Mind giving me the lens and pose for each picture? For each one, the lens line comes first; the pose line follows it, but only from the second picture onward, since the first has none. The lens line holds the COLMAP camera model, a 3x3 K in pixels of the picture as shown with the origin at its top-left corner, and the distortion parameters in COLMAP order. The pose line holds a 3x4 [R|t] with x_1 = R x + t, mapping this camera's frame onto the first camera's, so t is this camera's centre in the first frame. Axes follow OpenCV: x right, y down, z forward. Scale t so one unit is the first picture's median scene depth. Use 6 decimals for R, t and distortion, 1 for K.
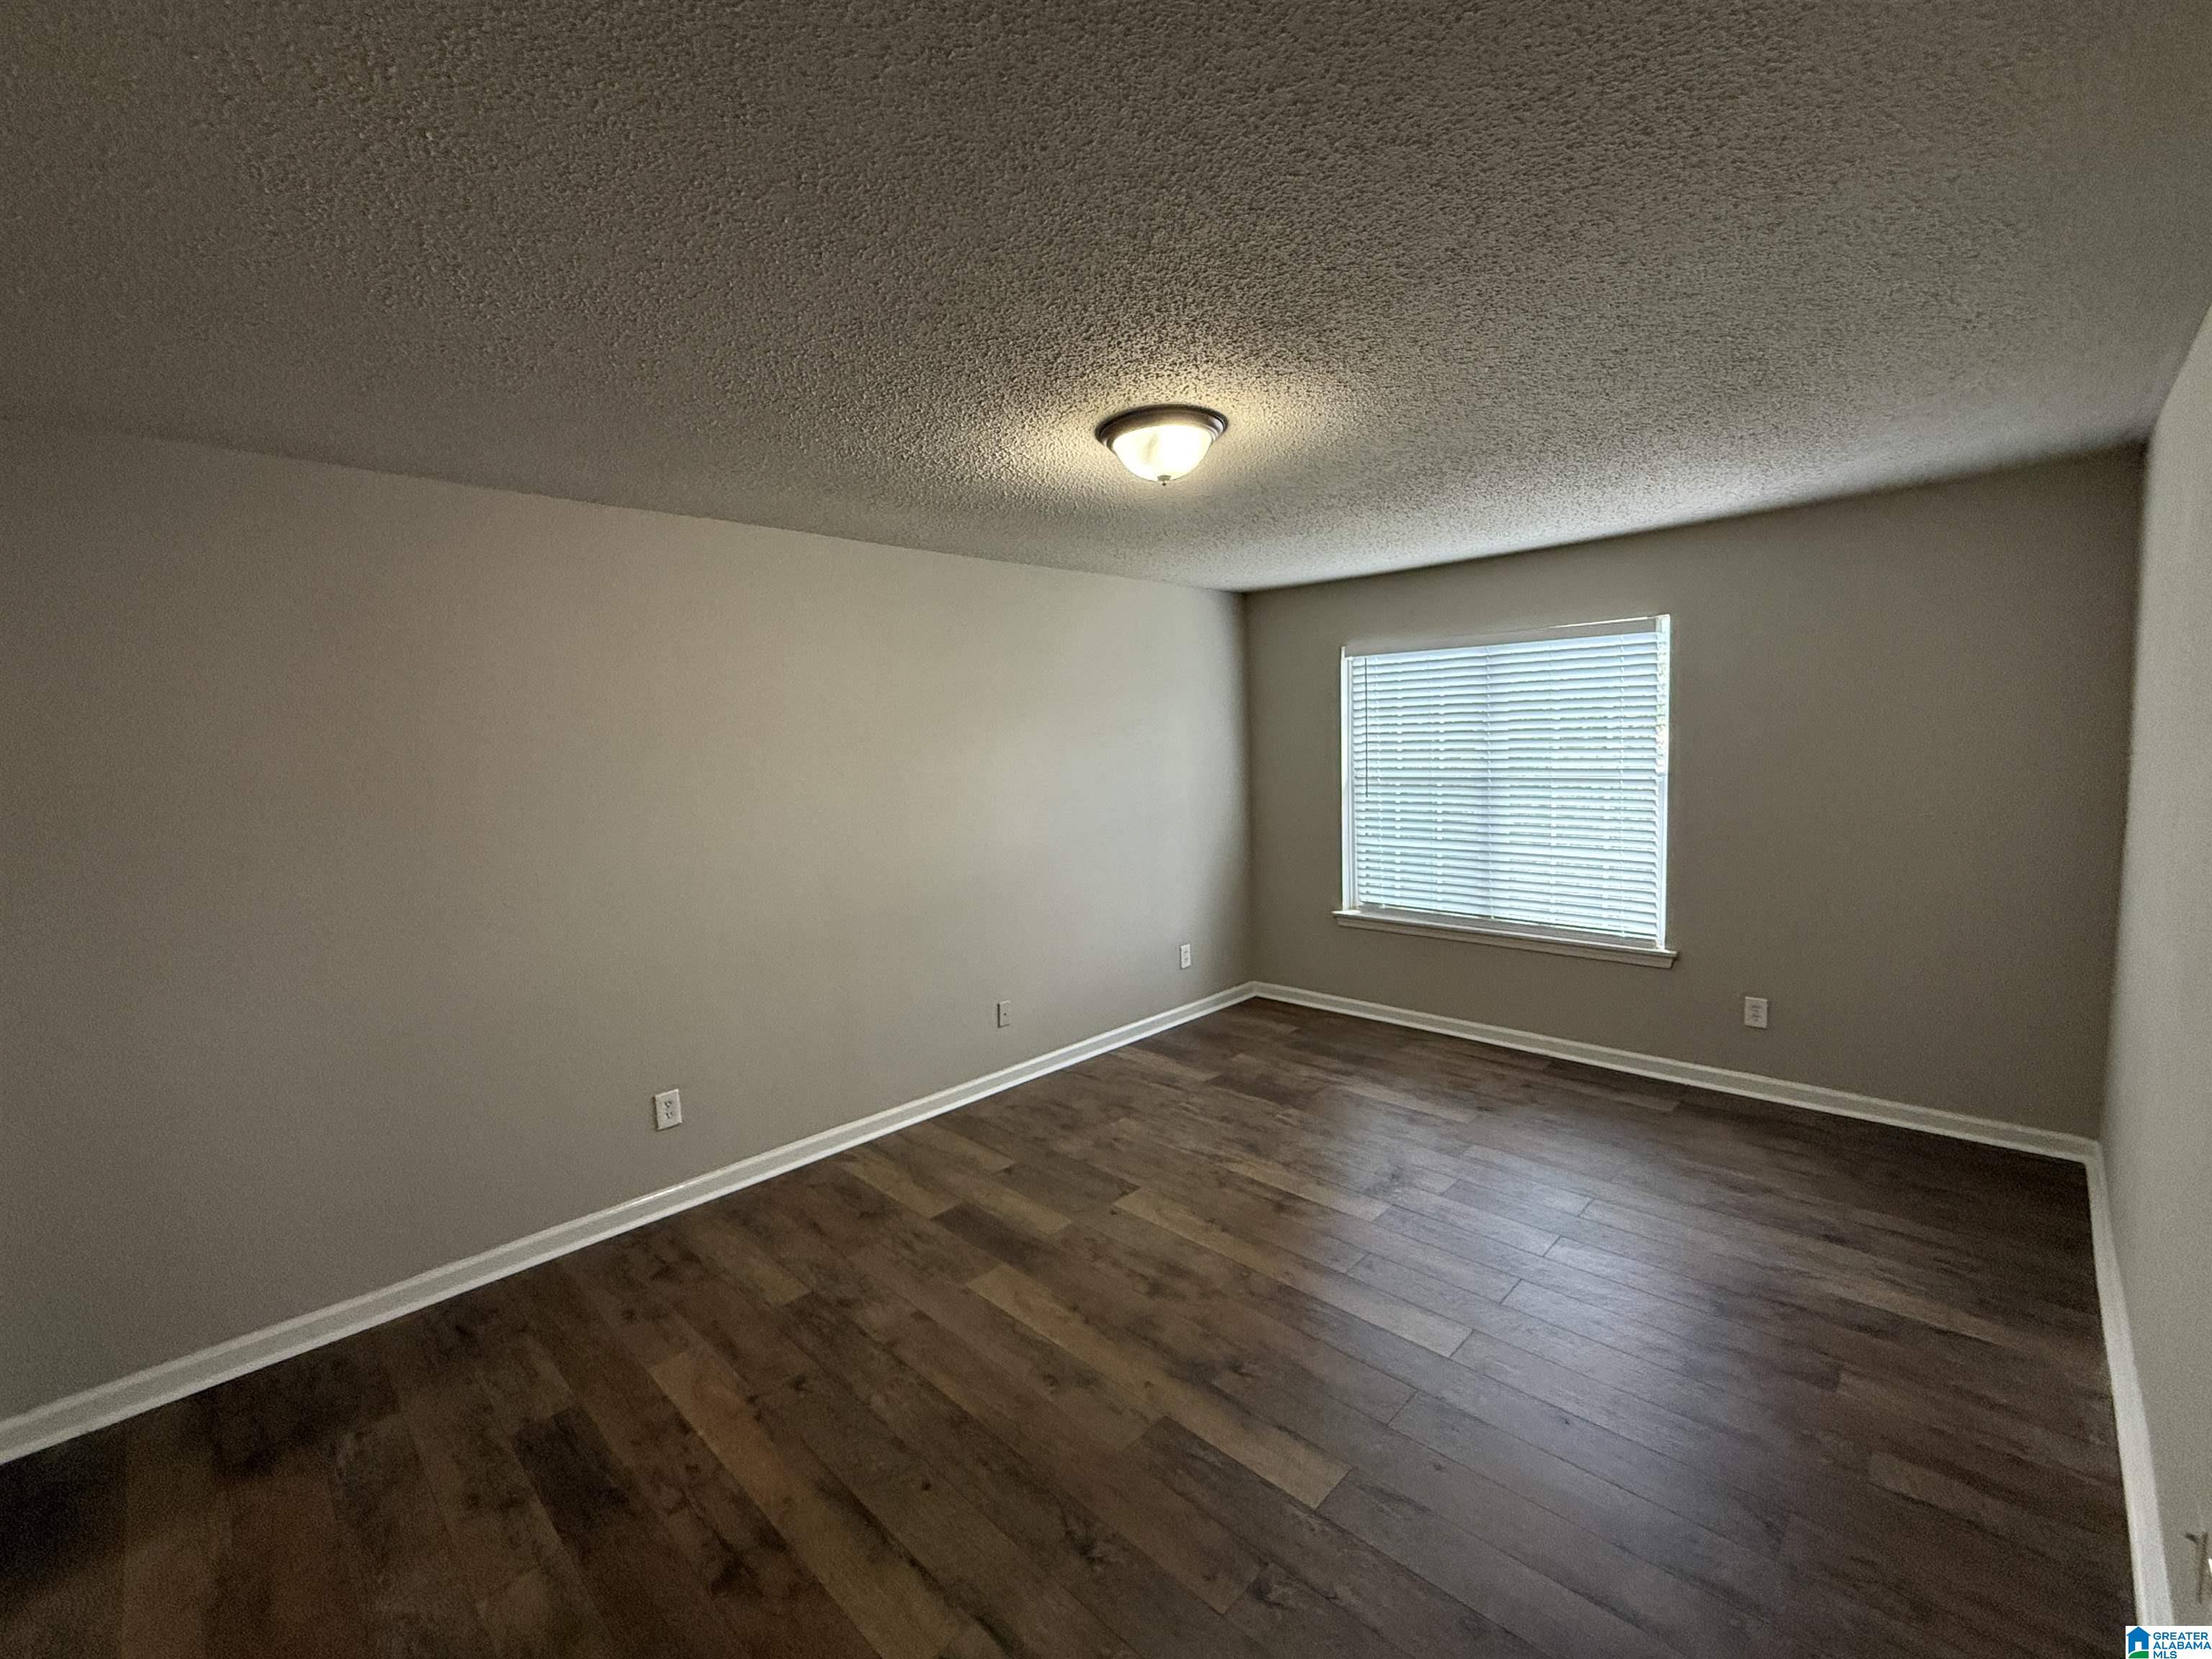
lens RADIAL K [[949.5, 0, 1059.0], [0, 949.5, 826.4], [0, 0, 1]] dist [0.001146, 0.000435]
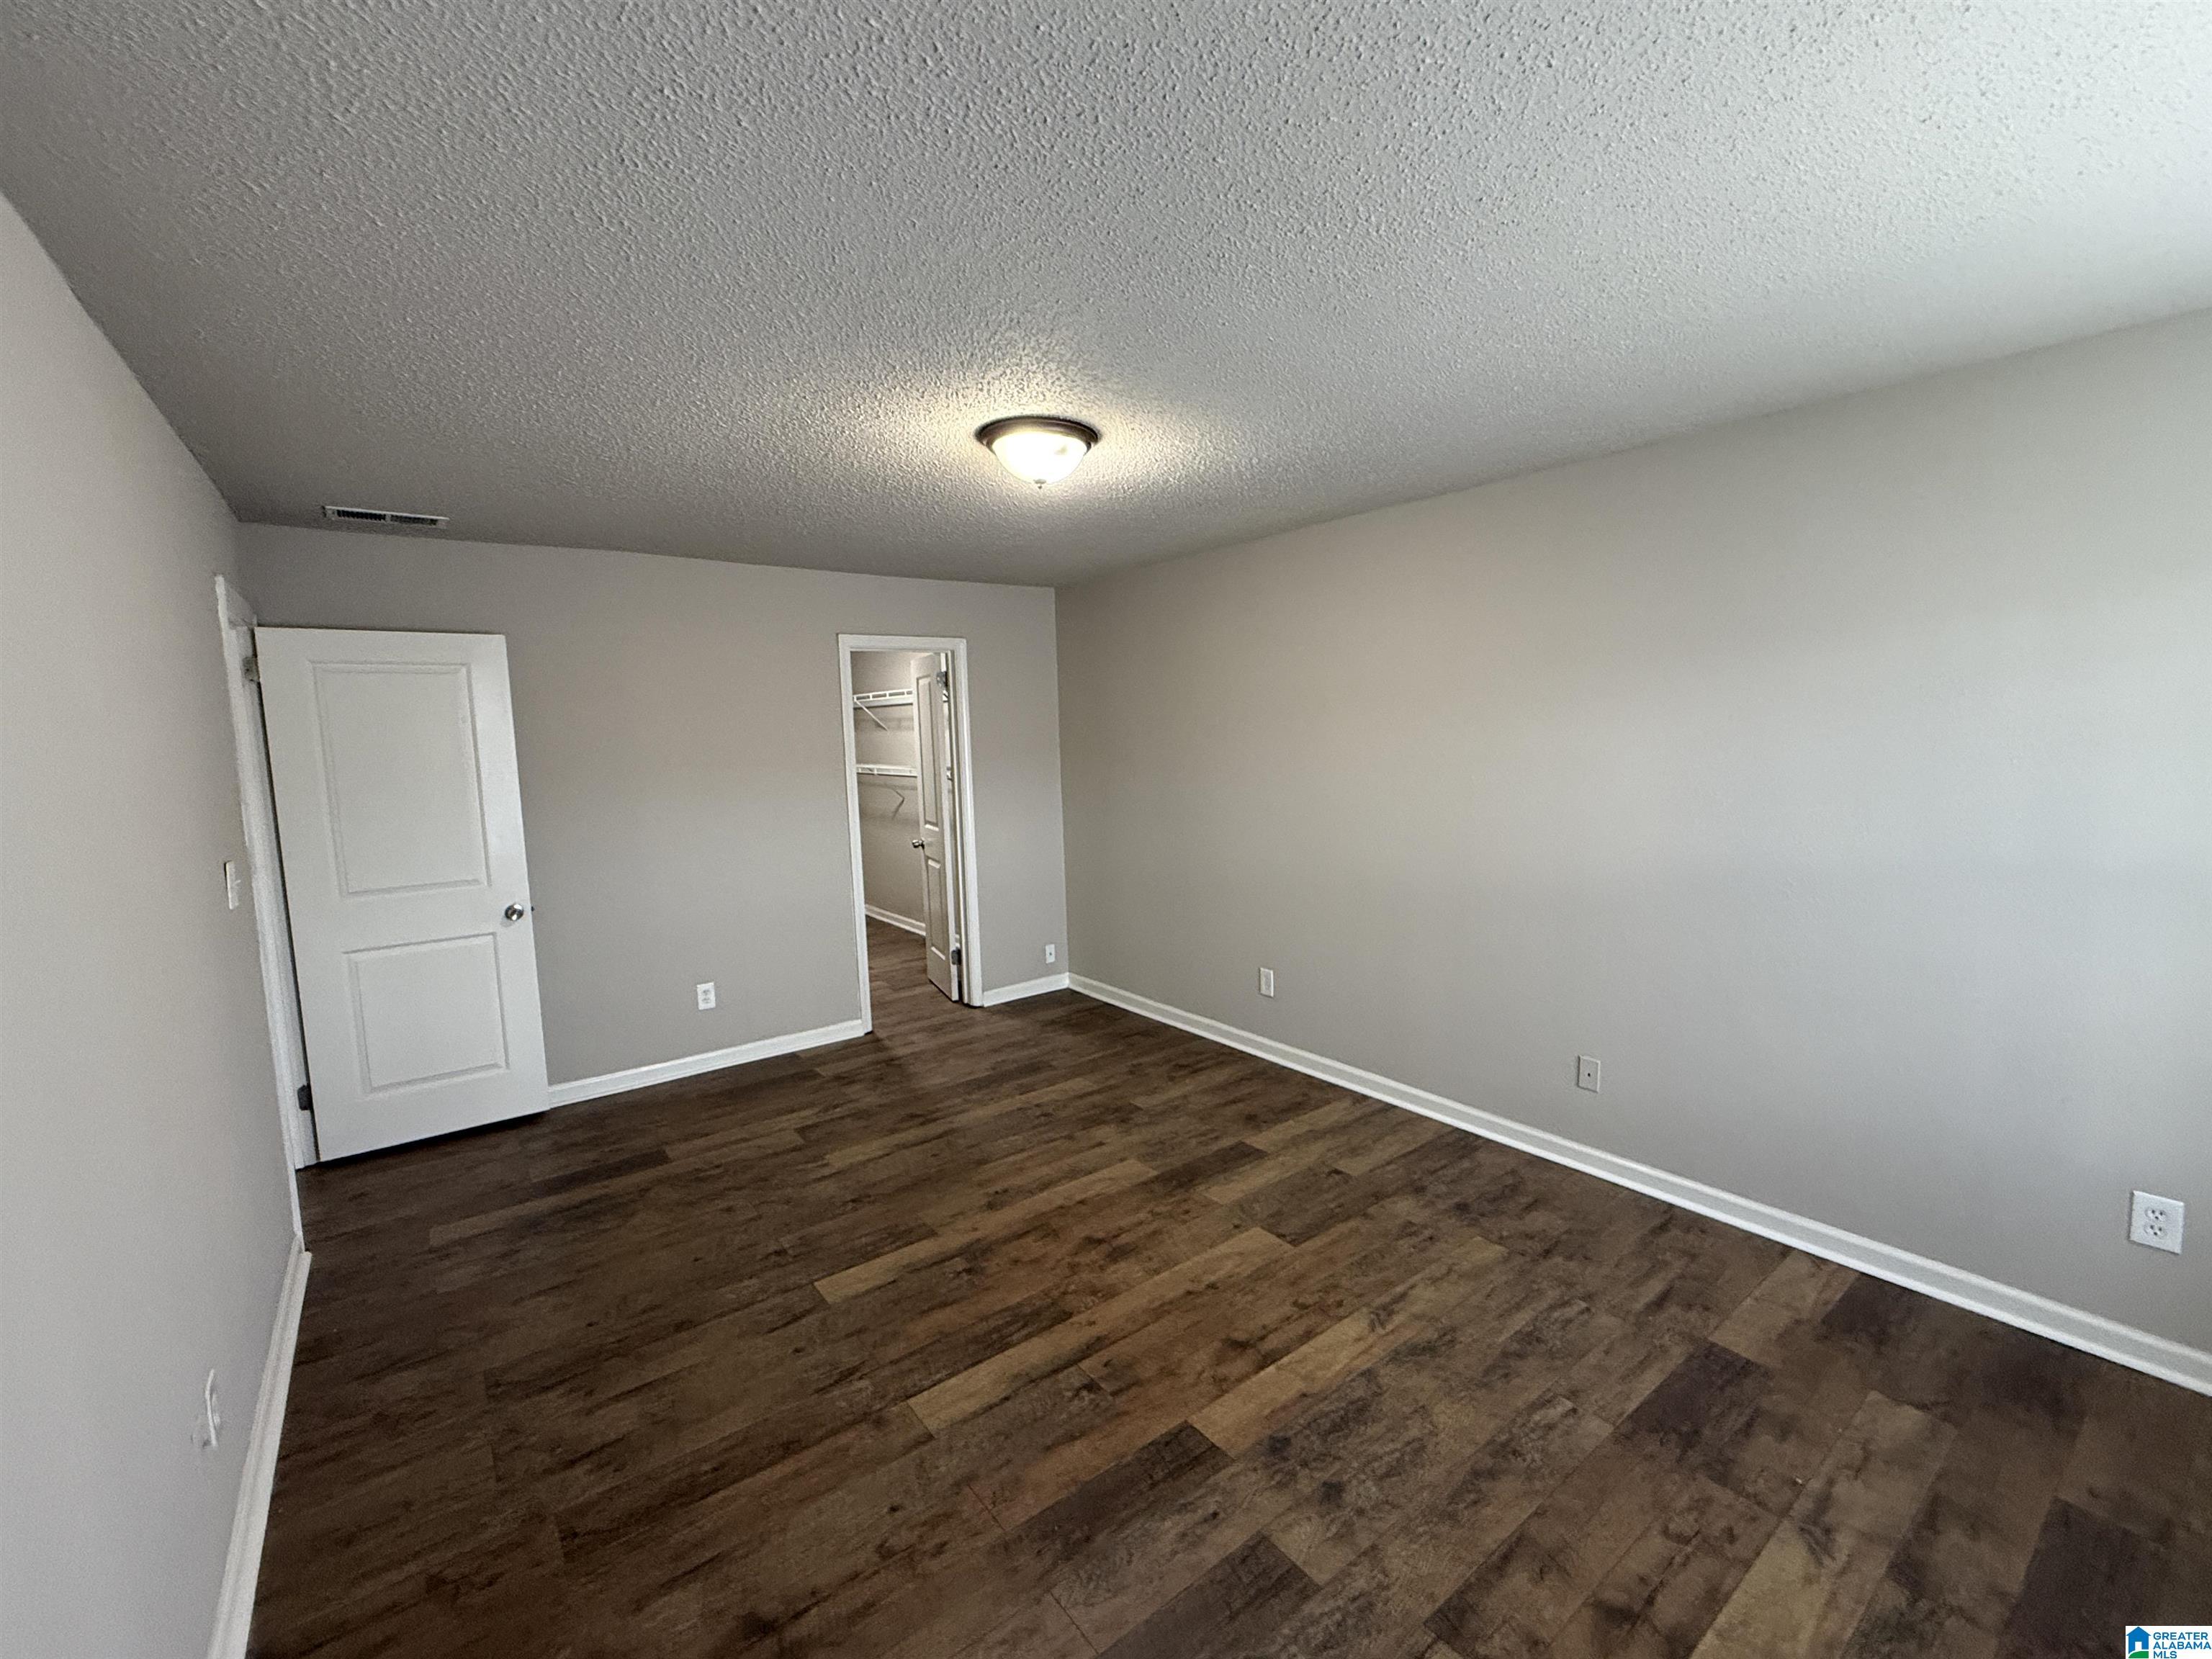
lens RADIAL K [[881.9, 0, 1106.0], [0, 881.9, 829.5], [0, 0, 1]] dist [-0.001055, 0.000177]
pose [[-0.096570, 0.151362, -0.983750, 0.735202], [-0.058187, 0.985820, 0.157392, -0.092554], [0.993624, 0.072441, -0.086393, 0.777853]]
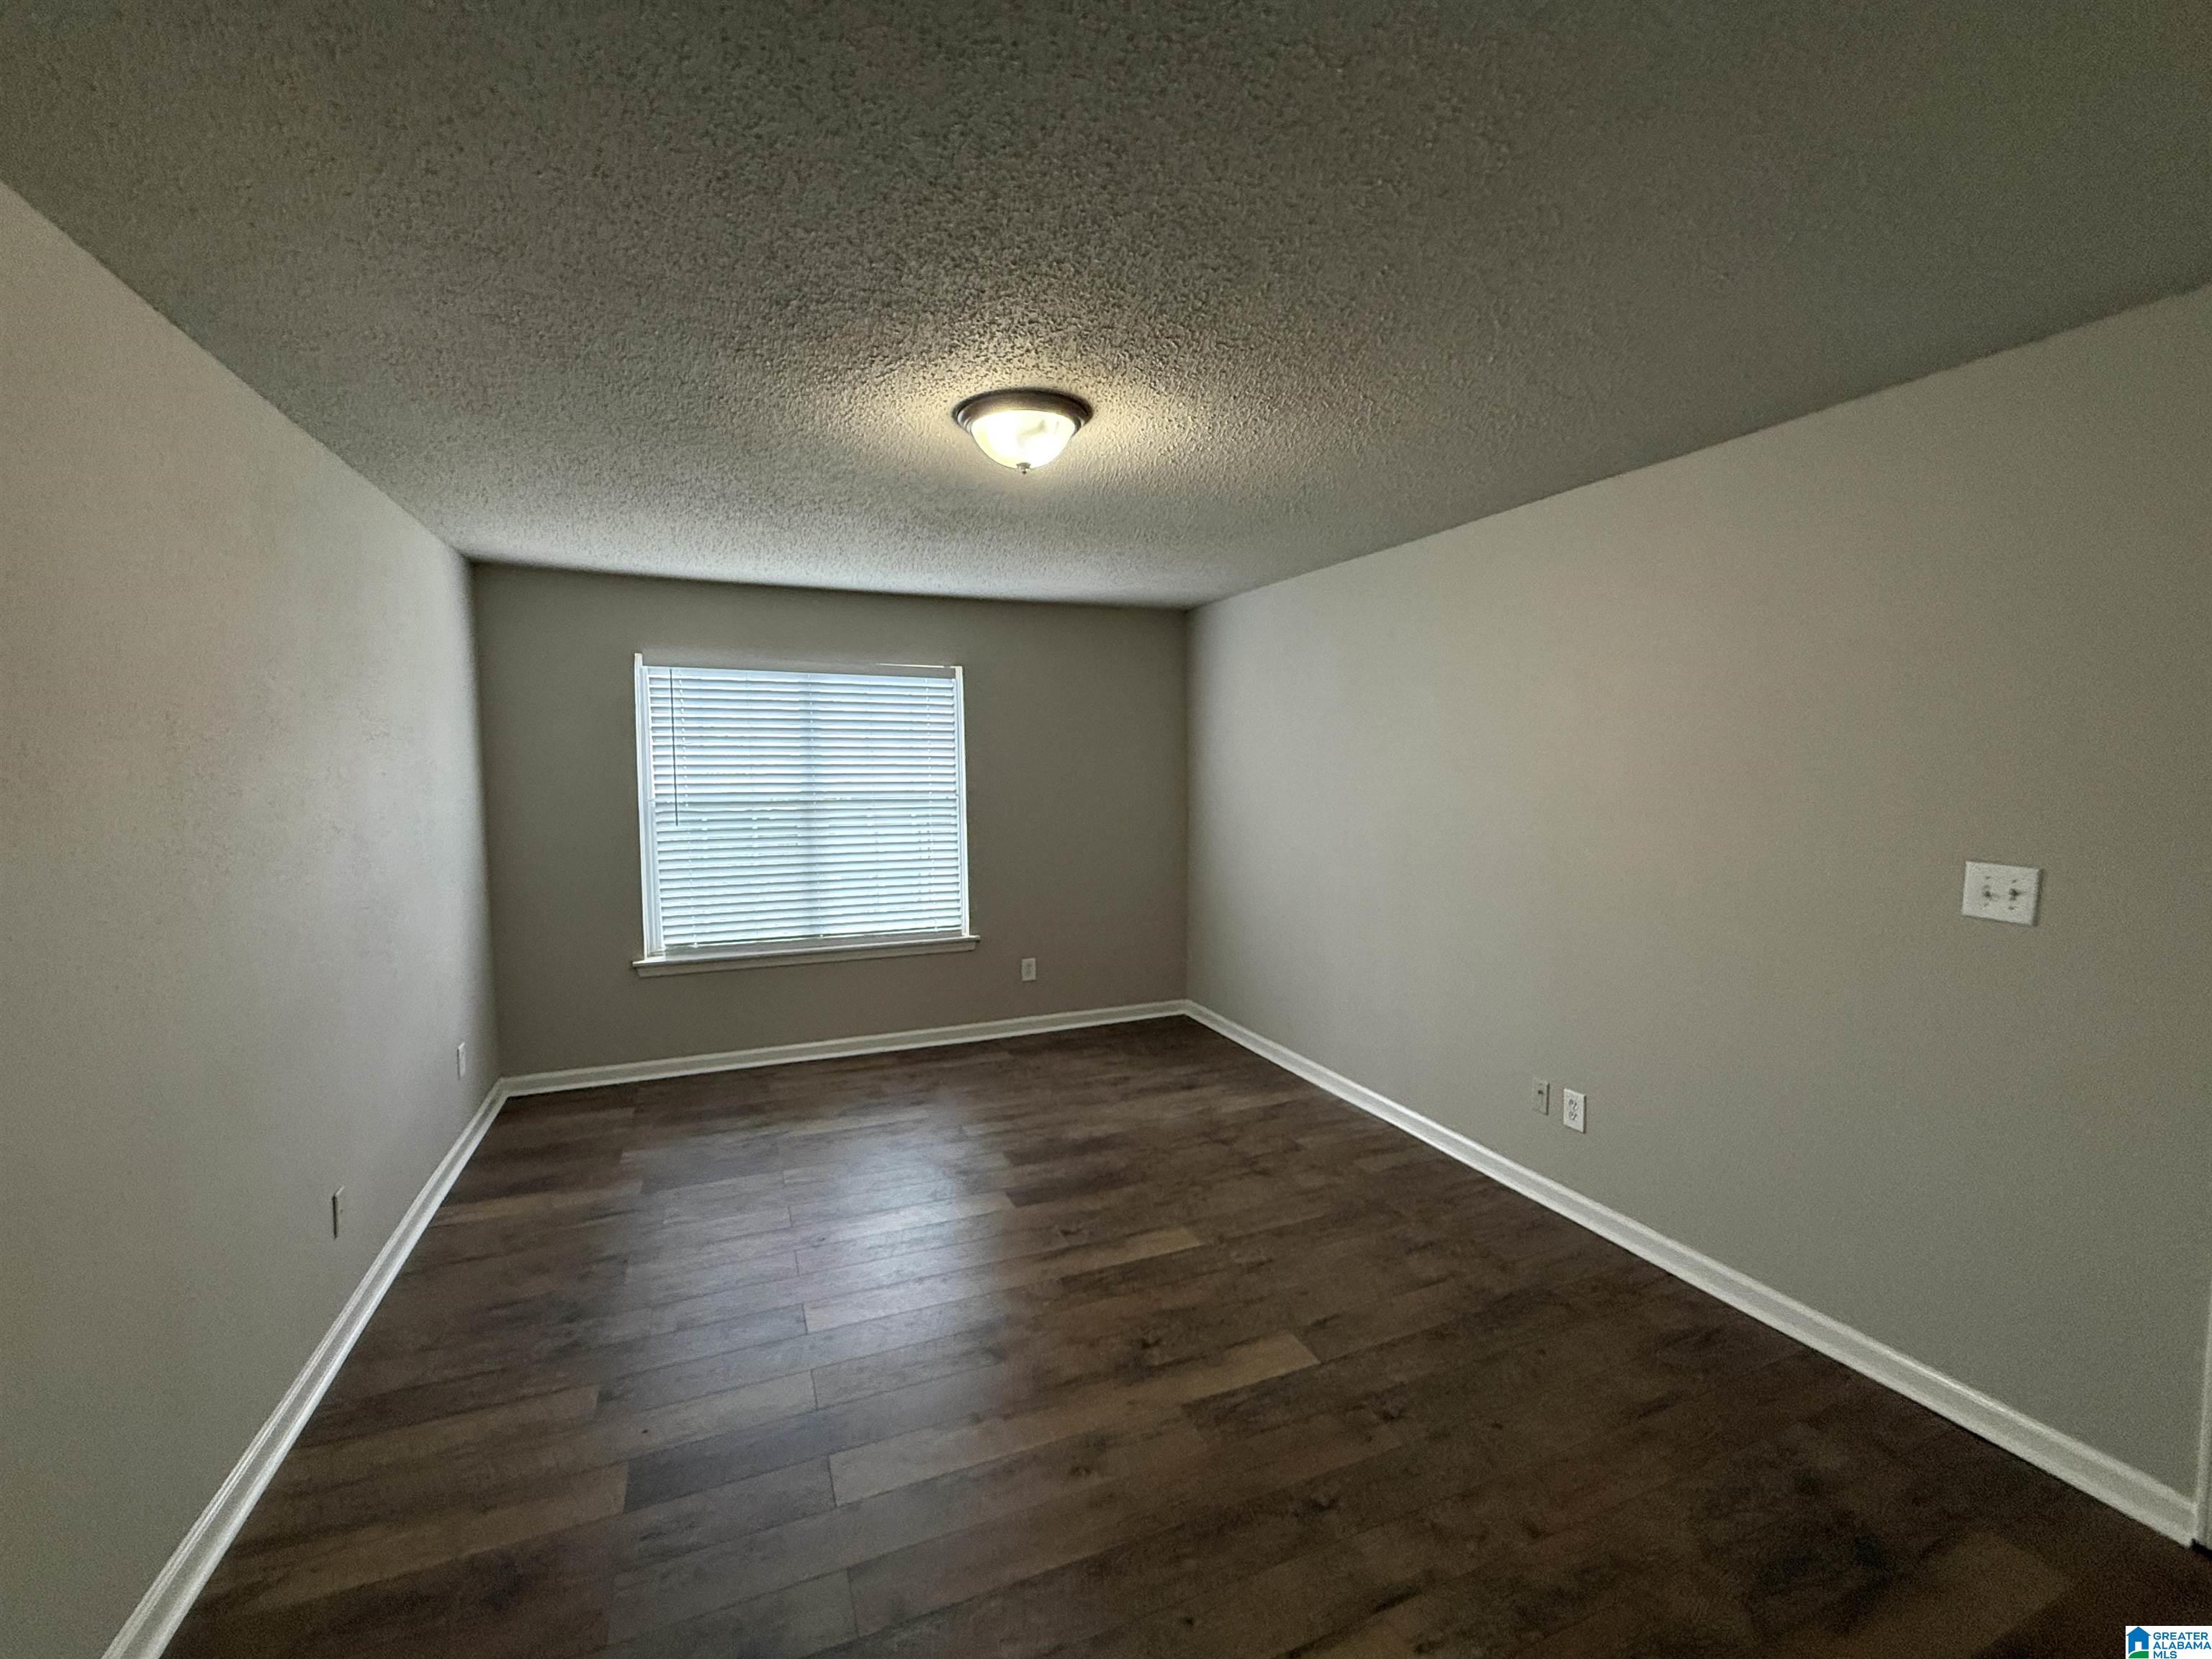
lens RADIAL K [[979.3, 0, 1106.0], [0, 979.3, 829.5], [0, 0, 1]] dist [-0.001261, 0.000202]
pose [[0.346096, -0.032216, 0.937646, -0.520921], [0.077331, 0.996989, 0.005711, -0.001665], [-0.935007, 0.070532, 0.347545, 0.399939]]
